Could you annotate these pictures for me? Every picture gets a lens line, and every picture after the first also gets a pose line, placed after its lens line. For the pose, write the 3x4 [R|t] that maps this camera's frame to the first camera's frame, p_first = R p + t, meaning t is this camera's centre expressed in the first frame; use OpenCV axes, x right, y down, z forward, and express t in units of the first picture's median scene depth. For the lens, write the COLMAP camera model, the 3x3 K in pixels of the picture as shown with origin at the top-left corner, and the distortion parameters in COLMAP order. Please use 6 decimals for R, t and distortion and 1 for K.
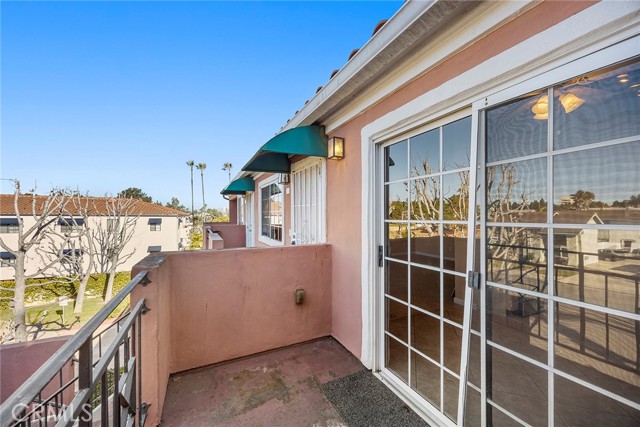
lens RADIAL K [[251.2, 0, 319.5], [0, 251.2, 217.0], [0, 0, 1]] dist [0.000689, -0.000071]
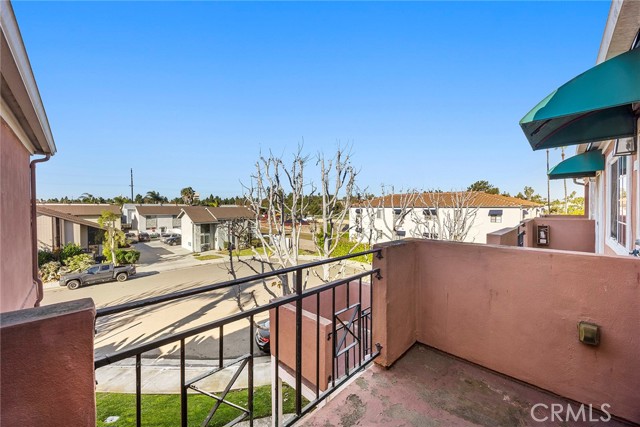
lens RADIAL K [[248.5, 0, 319.8], [0, 248.5, 209.0], [0, 0, 1]] dist [0.001135, -0.000103]
pose [[0.322491, 0.000314, -0.946572, 0.196318], [0.001959, 0.999998, 0.000999, -0.002059], [0.946570, -0.002177, 0.322490, 0.098169]]
